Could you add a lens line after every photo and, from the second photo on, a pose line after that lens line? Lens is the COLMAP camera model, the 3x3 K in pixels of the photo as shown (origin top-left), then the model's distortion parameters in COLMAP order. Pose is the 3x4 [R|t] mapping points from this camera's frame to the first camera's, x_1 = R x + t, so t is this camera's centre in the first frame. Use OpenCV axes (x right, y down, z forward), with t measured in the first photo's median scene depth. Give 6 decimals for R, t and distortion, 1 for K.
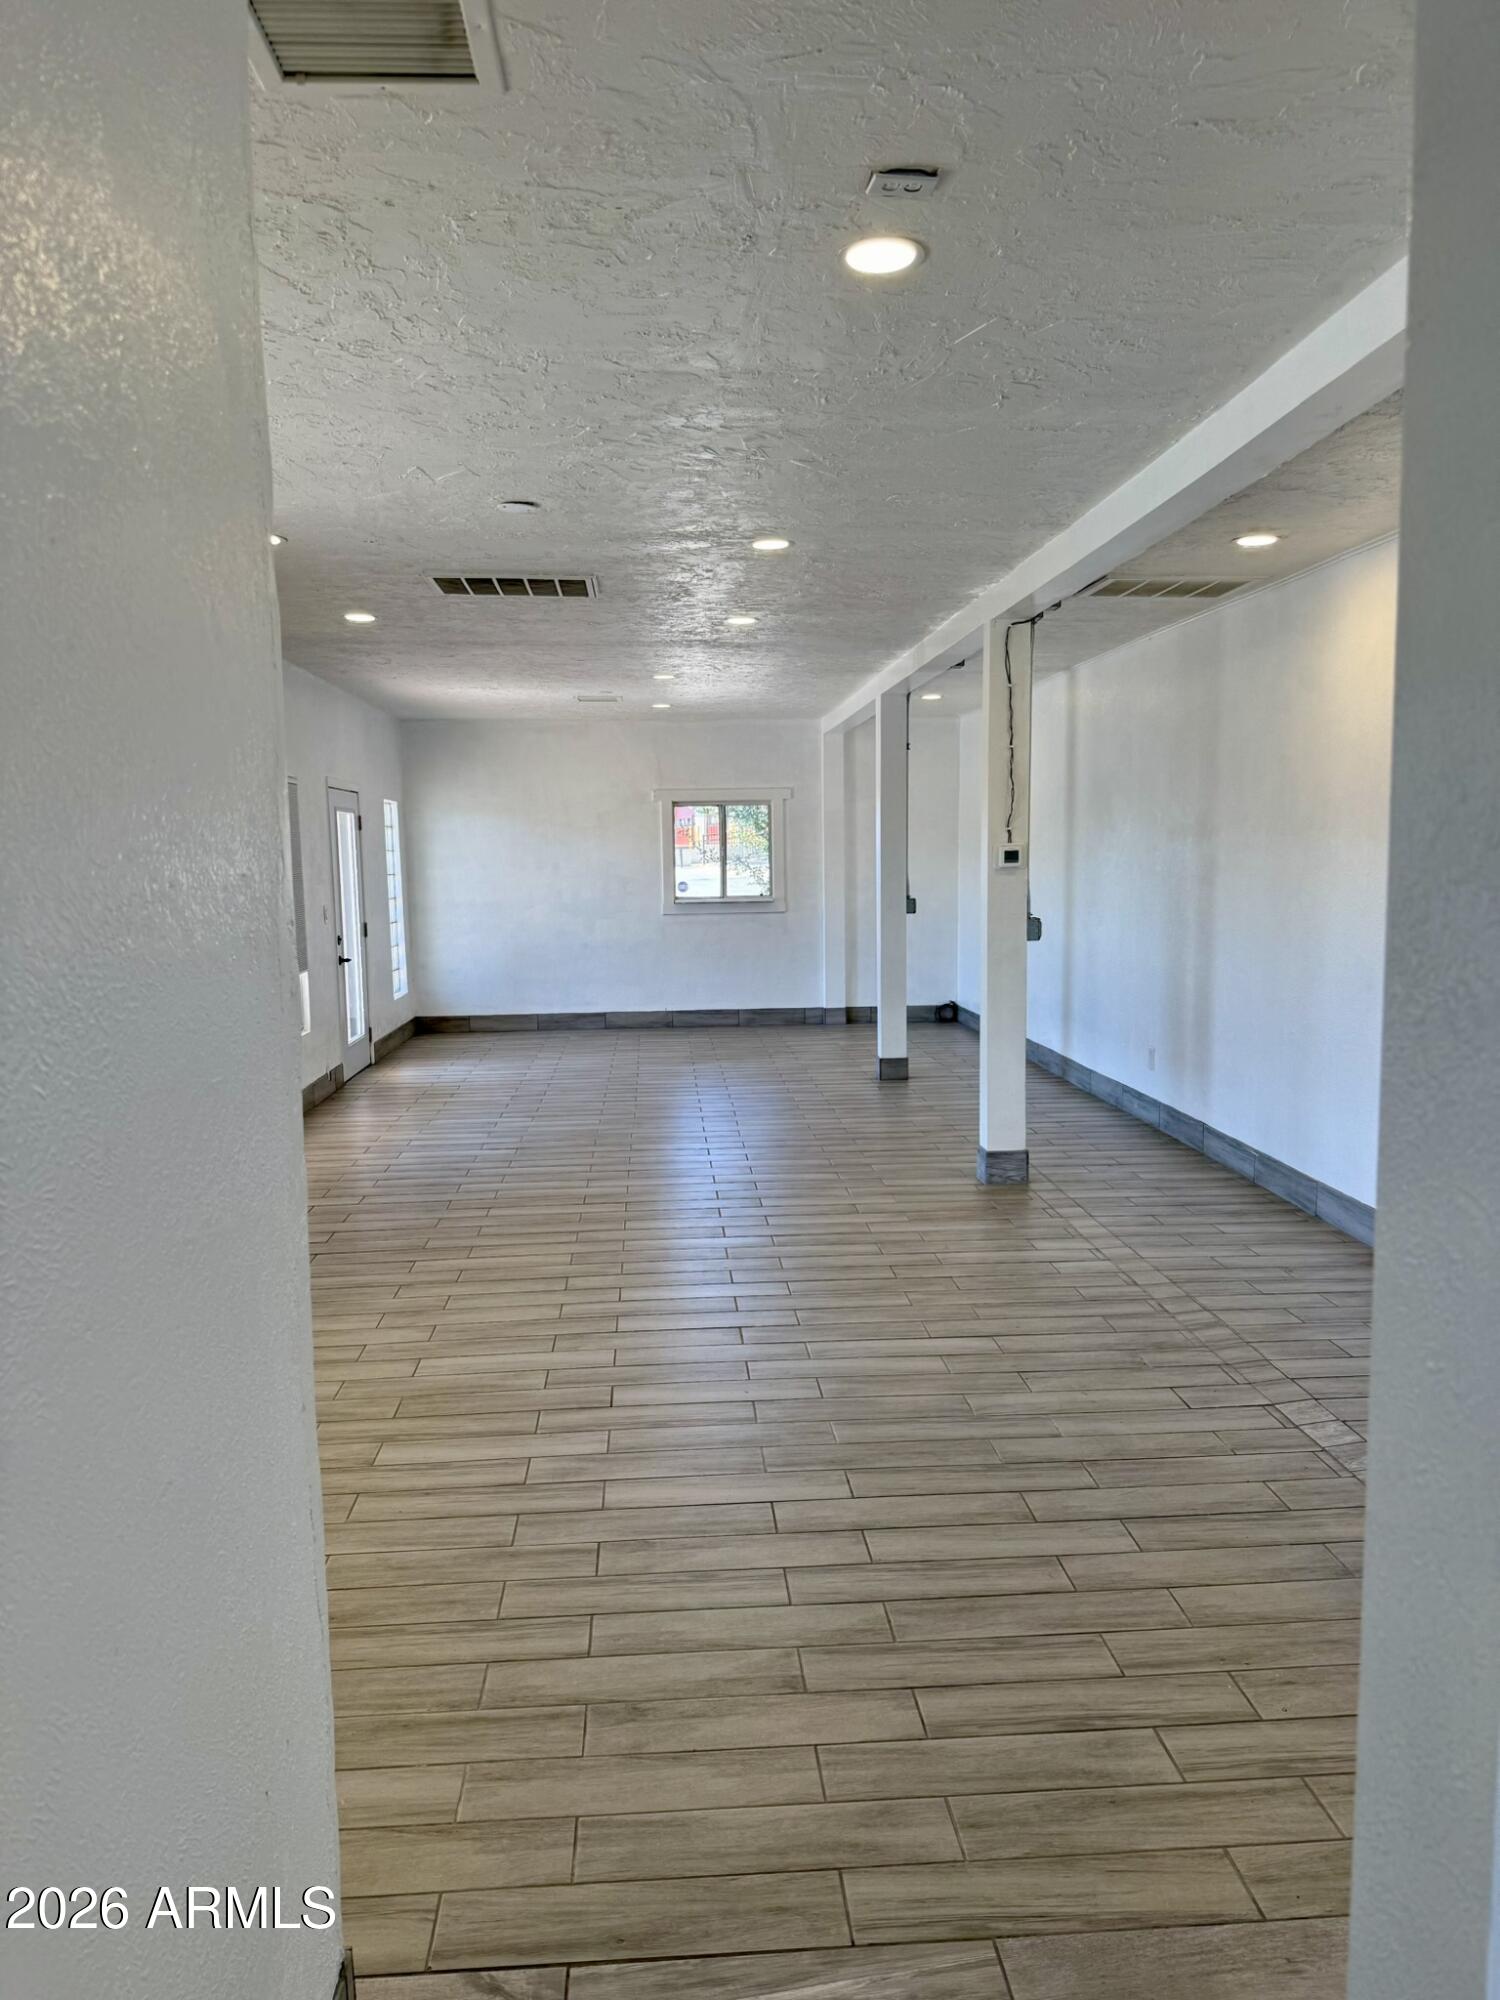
lens RADIAL K [[1385.2, 0, 741.8], [0, 1385.2, 1016.0], [0, 0, 1]] dist [0.198800, -0.391190]
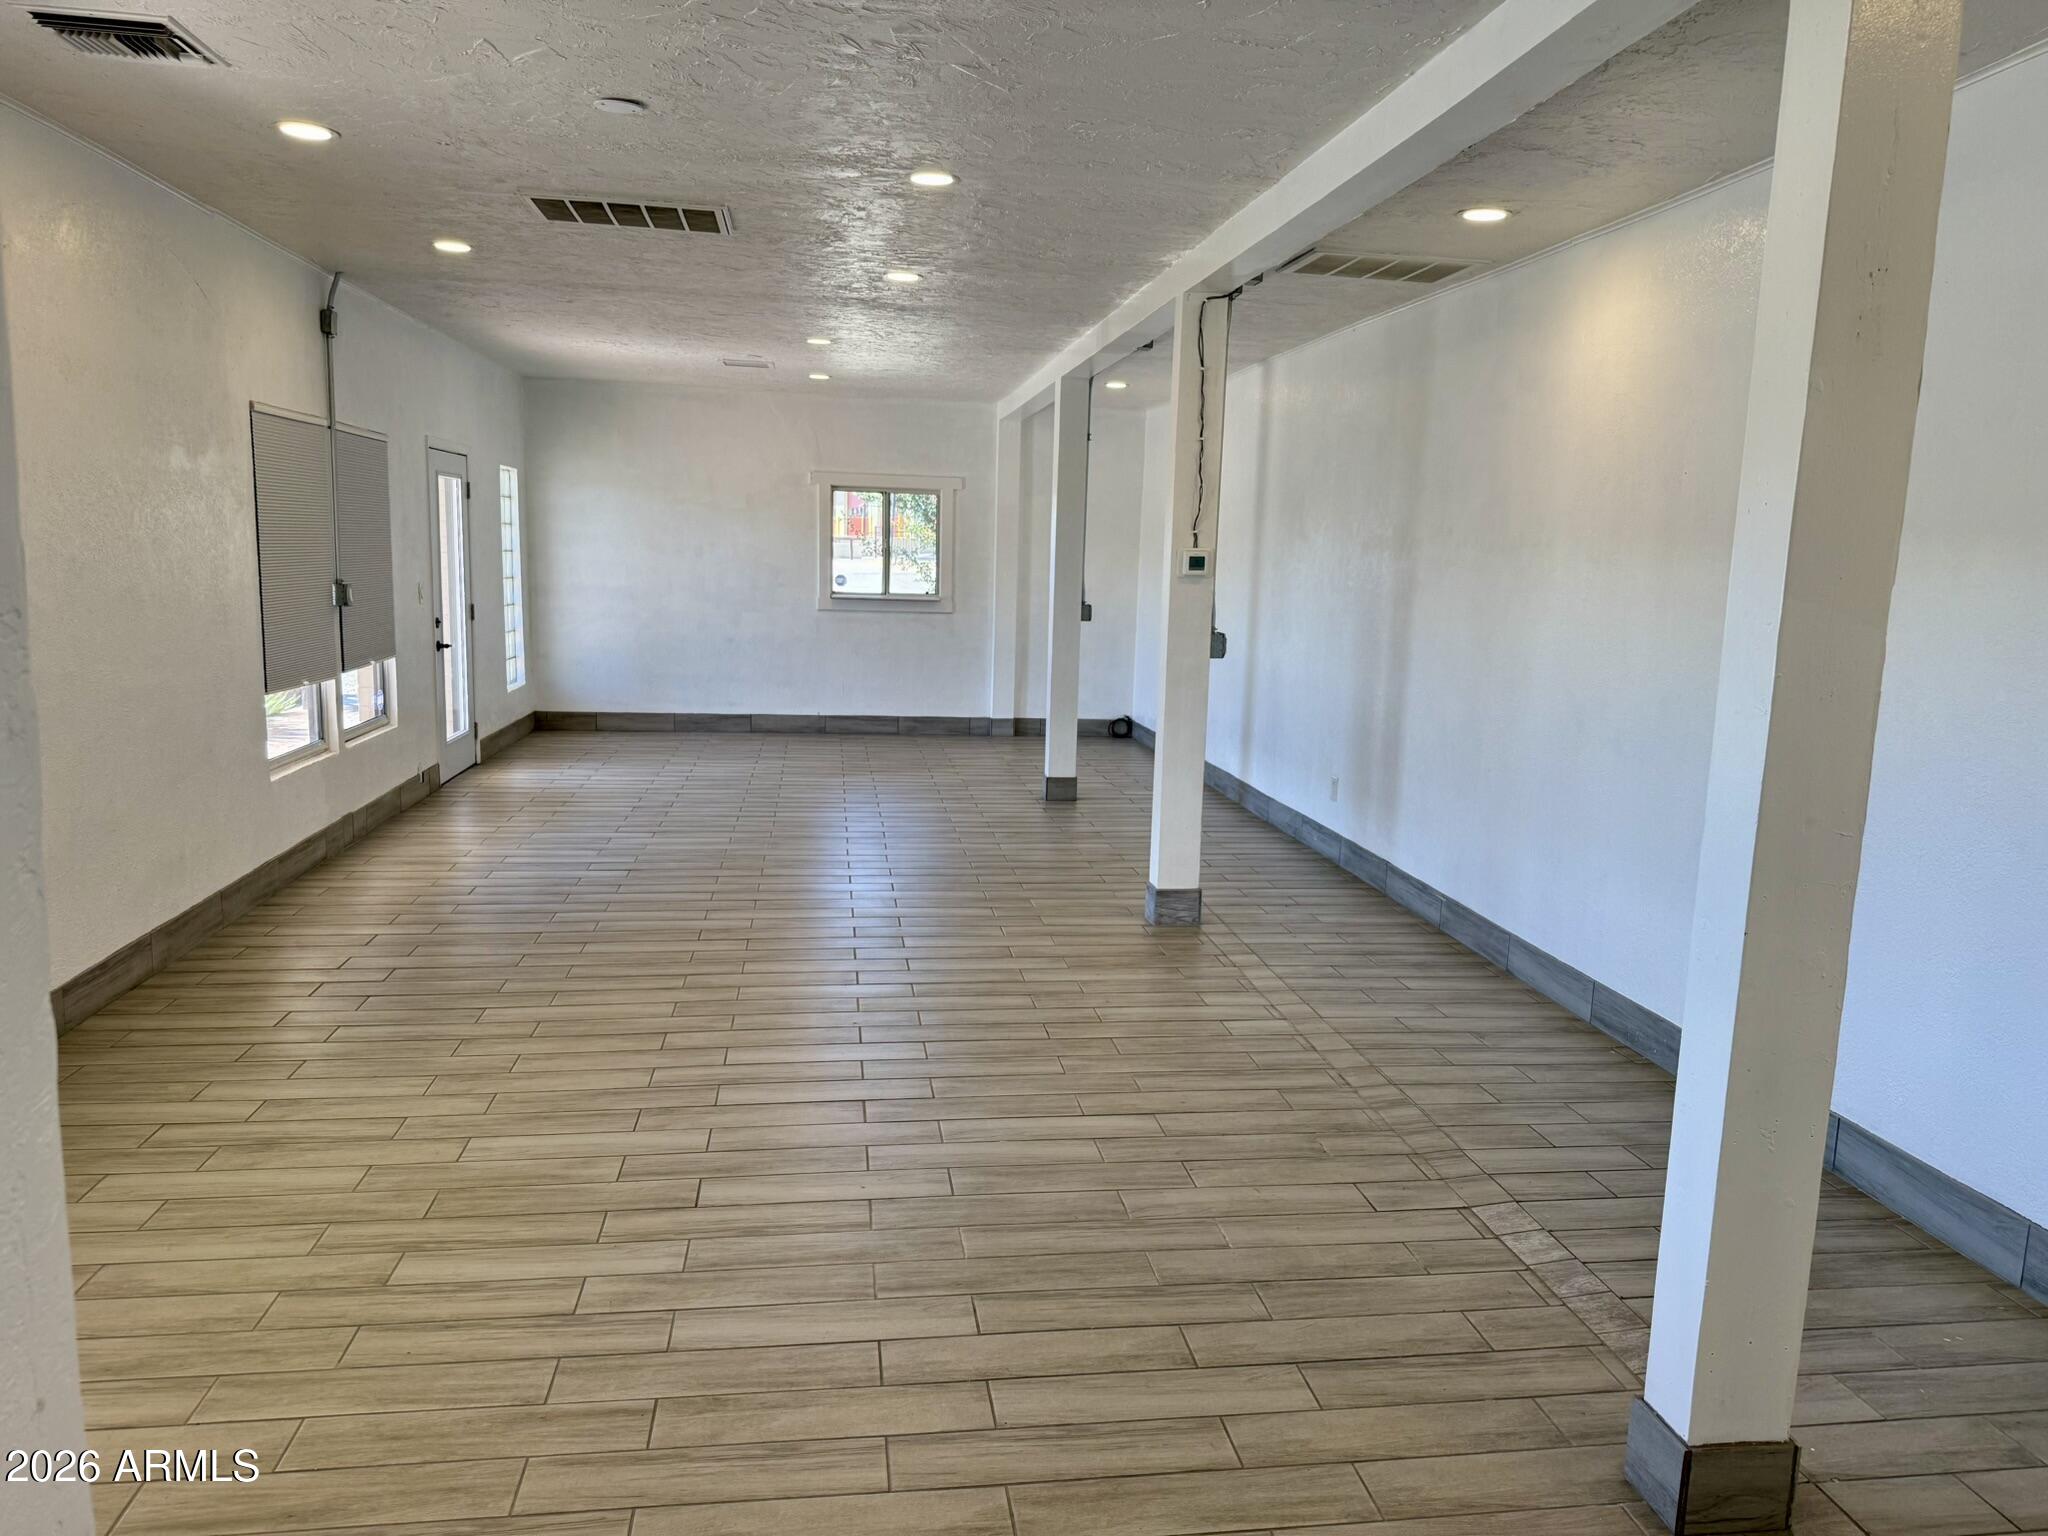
lens RADIAL K [[1418.4, 0, 1024.0], [0, 1418.4, 768.0], [0, 0, 1]] dist [0.198800, -0.391190]
pose [[0.996366, 0.033155, 0.078462, 0.016826], [-0.035855, 0.998804, 0.033255, -0.010649], [-0.077266, -0.035948, 0.996362, 0.102631]]
